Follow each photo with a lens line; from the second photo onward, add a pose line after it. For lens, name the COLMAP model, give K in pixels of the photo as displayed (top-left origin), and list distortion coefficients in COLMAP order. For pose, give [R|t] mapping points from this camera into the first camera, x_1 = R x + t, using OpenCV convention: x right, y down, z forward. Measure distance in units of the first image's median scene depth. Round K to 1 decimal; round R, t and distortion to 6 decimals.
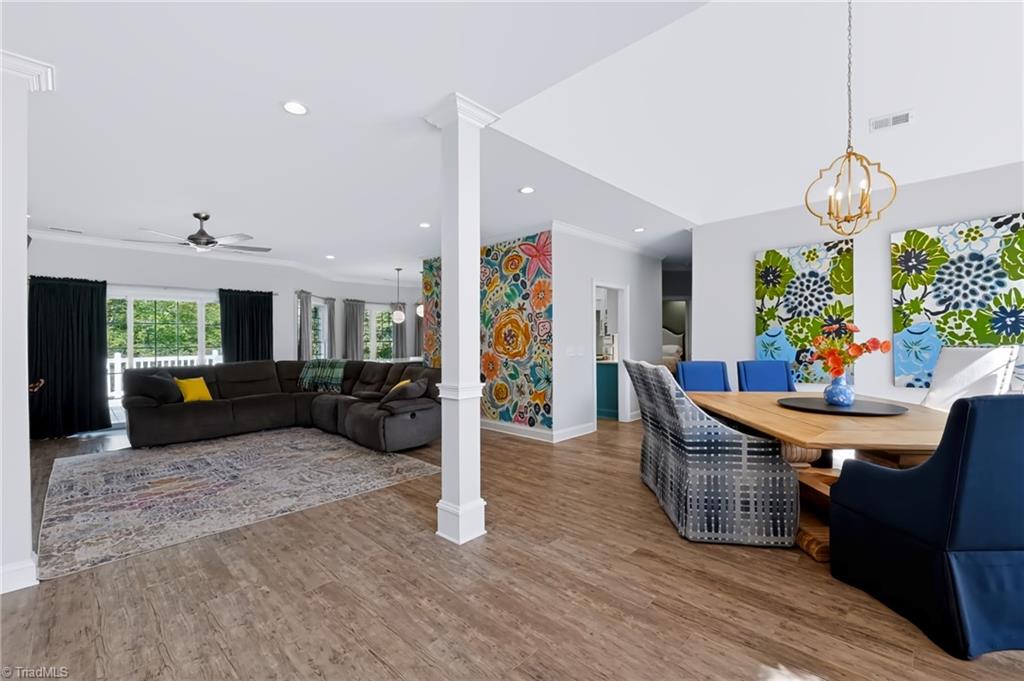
lens RADIAL K [[443.2, 0, 520.2], [0, 443.2, 341.9], [0, 0, 1]] dist [-0.001840, -0.000037]
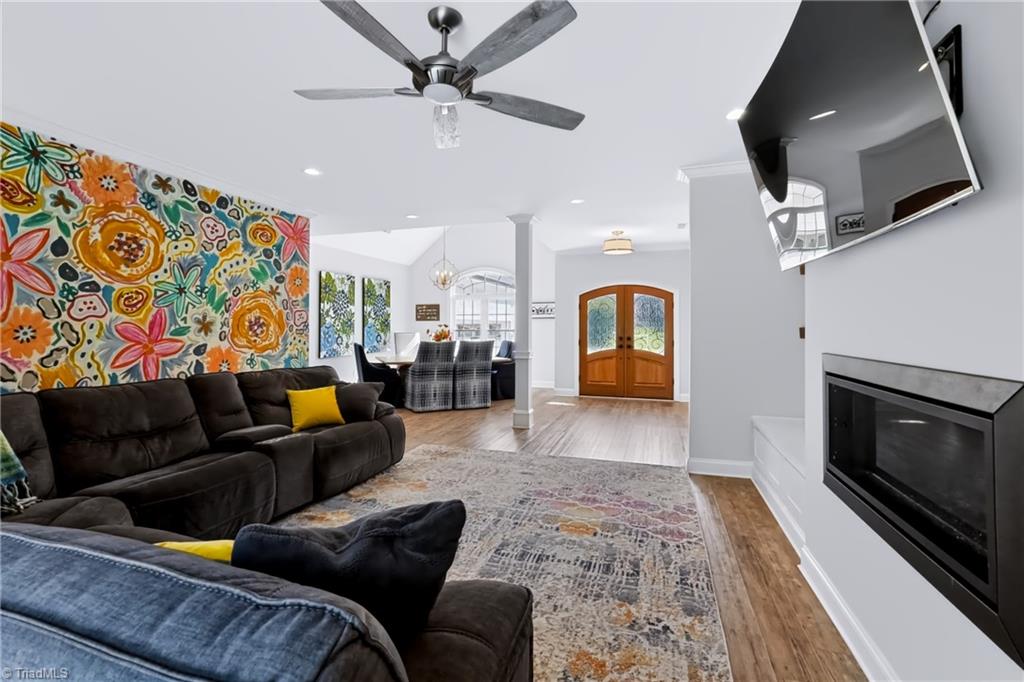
lens RADIAL K [[443.2, 0, 513.5], [0, 443.2, 334.0], [0, 0, 1]] dist [-0.001840, -0.000037]
pose [[-0.449521, -0.004434, 0.893259, -1.130881], [0.002555, 0.999977, 0.006249, -0.000425], [-0.893266, 0.005092, -0.449499, 1.150897]]
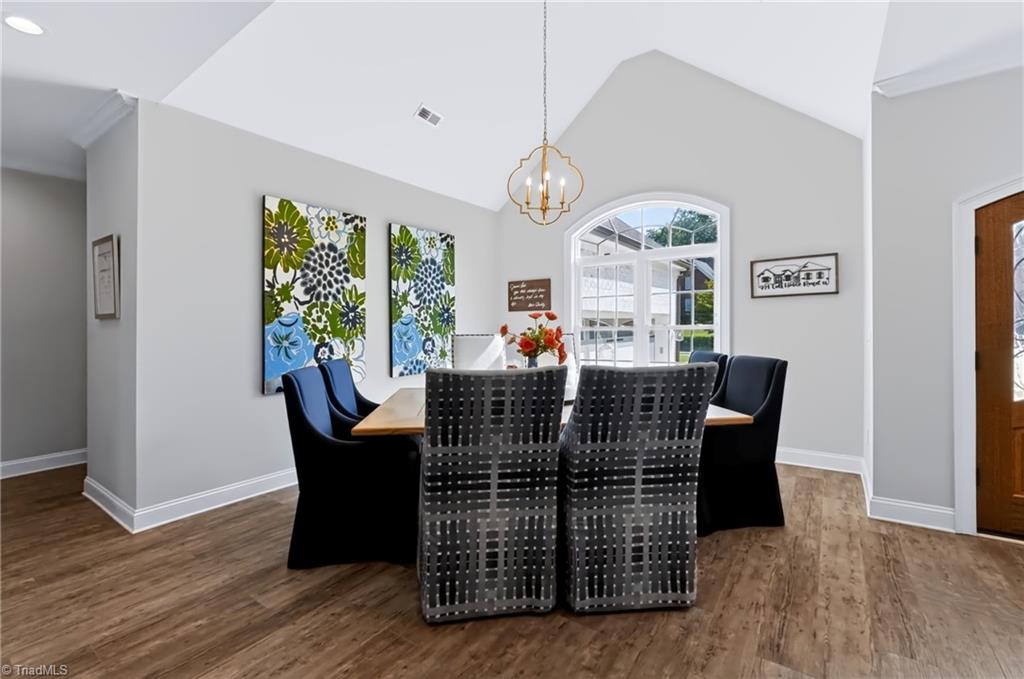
lens RADIAL K [[443.2, 0, 503.8], [0, 443.2, 332.8], [0, 0, 1]] dist [-0.001840, -0.000037]
pose [[-0.141135, -0.002108, 0.989988, -0.162127], [0.012585, 0.999913, 0.003923, -0.000257], [-0.989910, 0.013012, -0.141096, 0.789224]]
